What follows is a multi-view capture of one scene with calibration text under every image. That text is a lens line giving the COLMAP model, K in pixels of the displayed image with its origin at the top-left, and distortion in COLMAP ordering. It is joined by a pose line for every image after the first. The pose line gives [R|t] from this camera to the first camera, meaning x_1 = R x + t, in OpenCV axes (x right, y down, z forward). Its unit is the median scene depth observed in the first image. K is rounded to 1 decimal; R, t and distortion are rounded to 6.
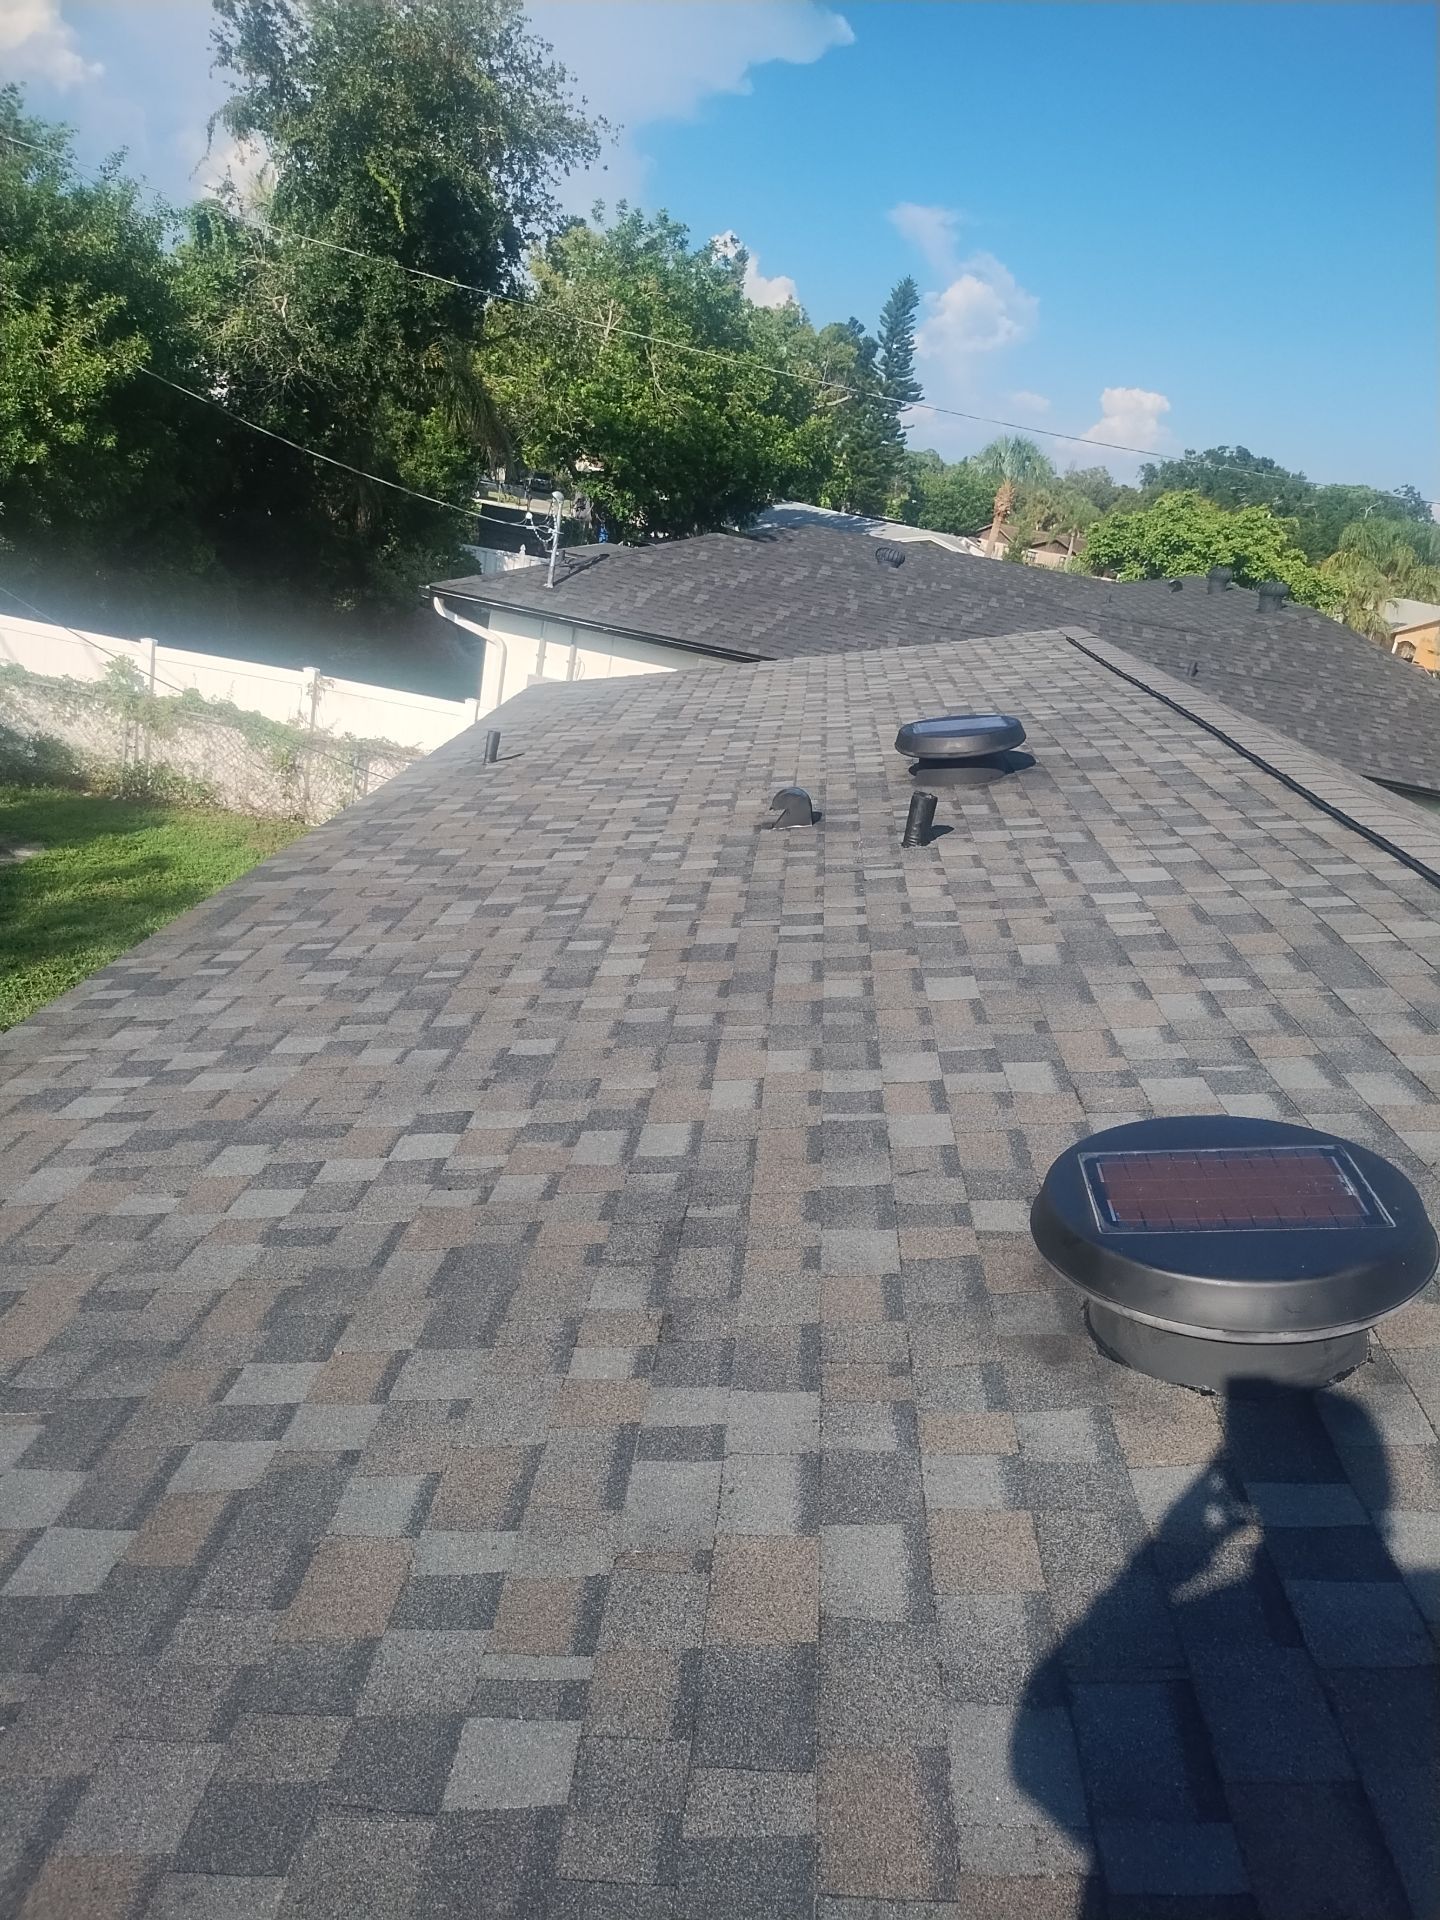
lens RADIAL K [[1460.9, 0, 716.3], [0, 1460.9, 921.2], [0, 0, 1]] dist [0.085802, -0.027584]
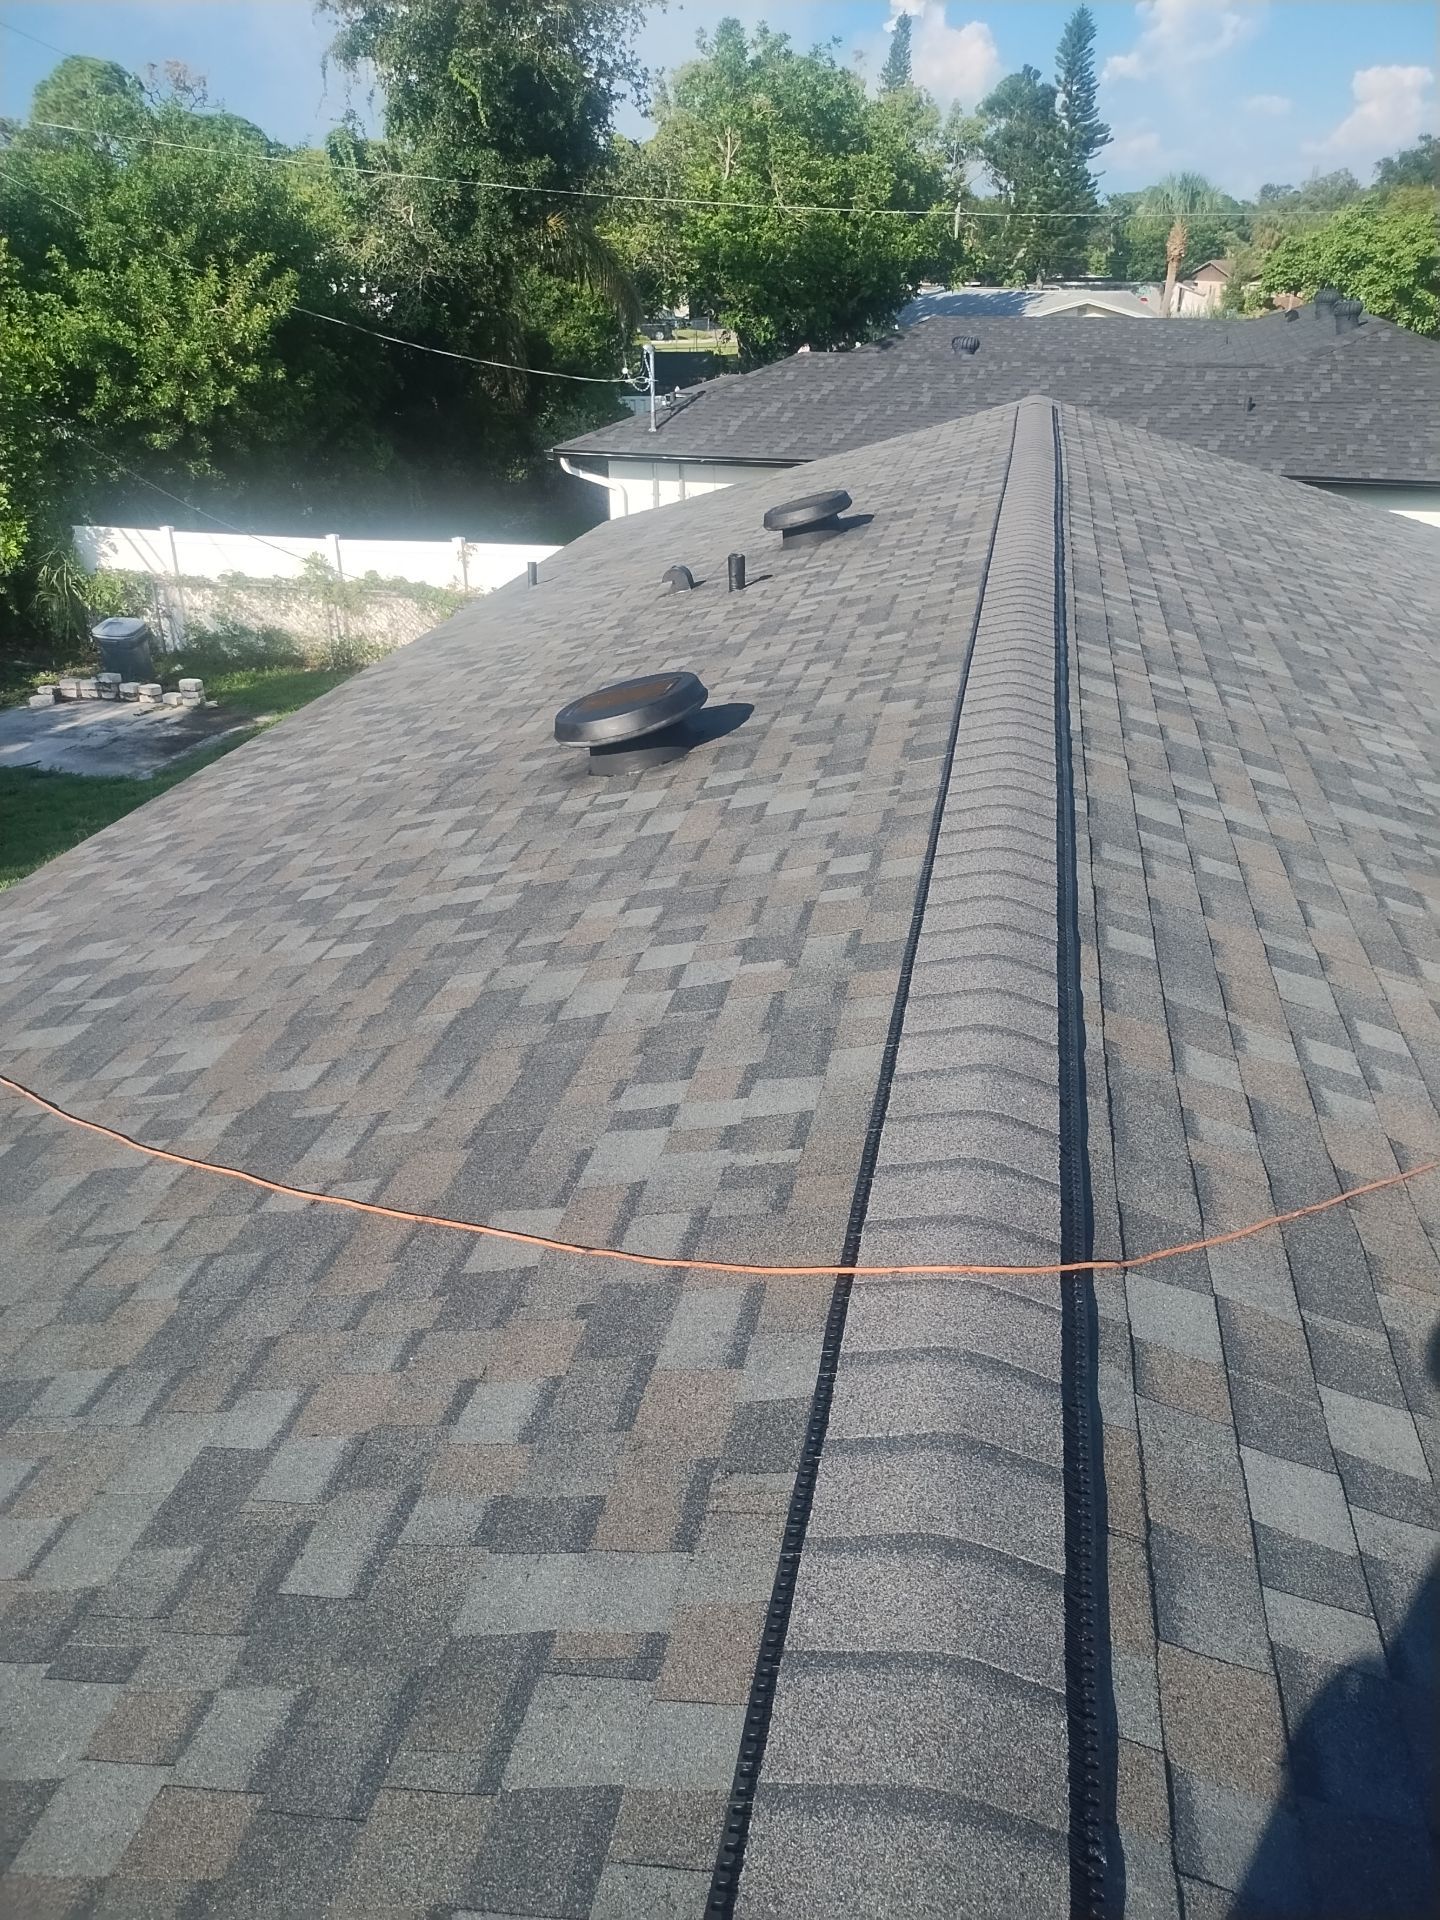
lens RADIAL K [[1461.8, 0, 726.1], [0, 1461.8, 948.3], [0, 0, 1]] dist [0.052245, -0.034932]
pose [[0.976665, -0.108574, -0.185302, 0.093664], [0.131851, 0.984187, 0.118281, 0.034253], [0.169530, -0.139954, 0.975537, -0.136733]]
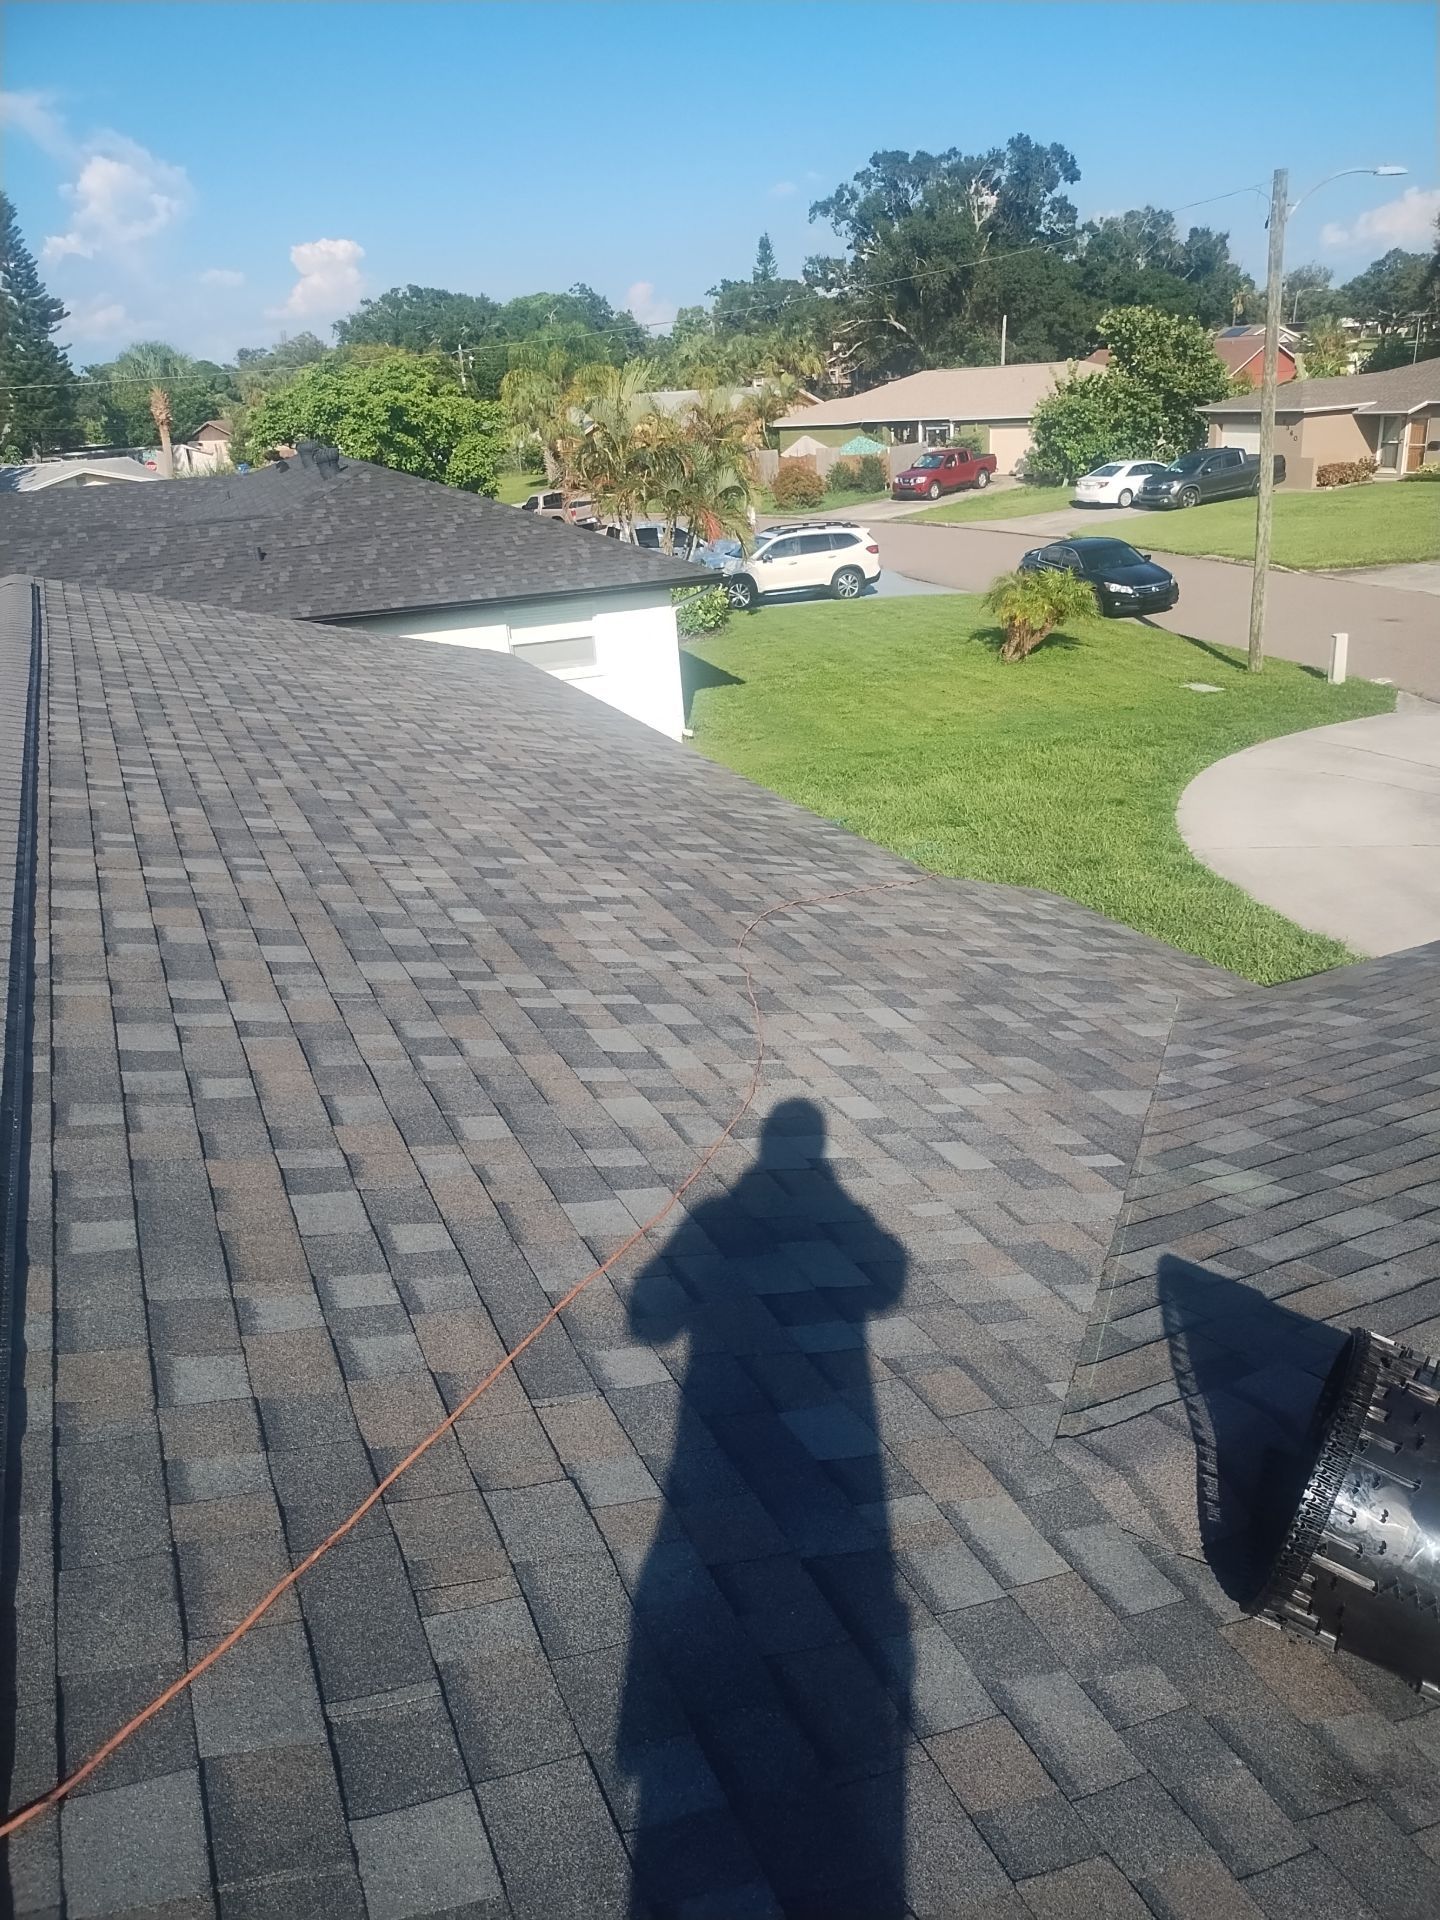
lens RADIAL K [[1461.8, 0, 706.9], [0, 1461.8, 961.1], [0, 0, 1]] dist [0.052245, -0.034932]
pose [[0.861112, -0.393370, 0.322098, 0.120423], [0.357088, 0.918913, 0.167592, 0.033488], [-0.361905, -0.029298, 0.931754, -0.112191]]
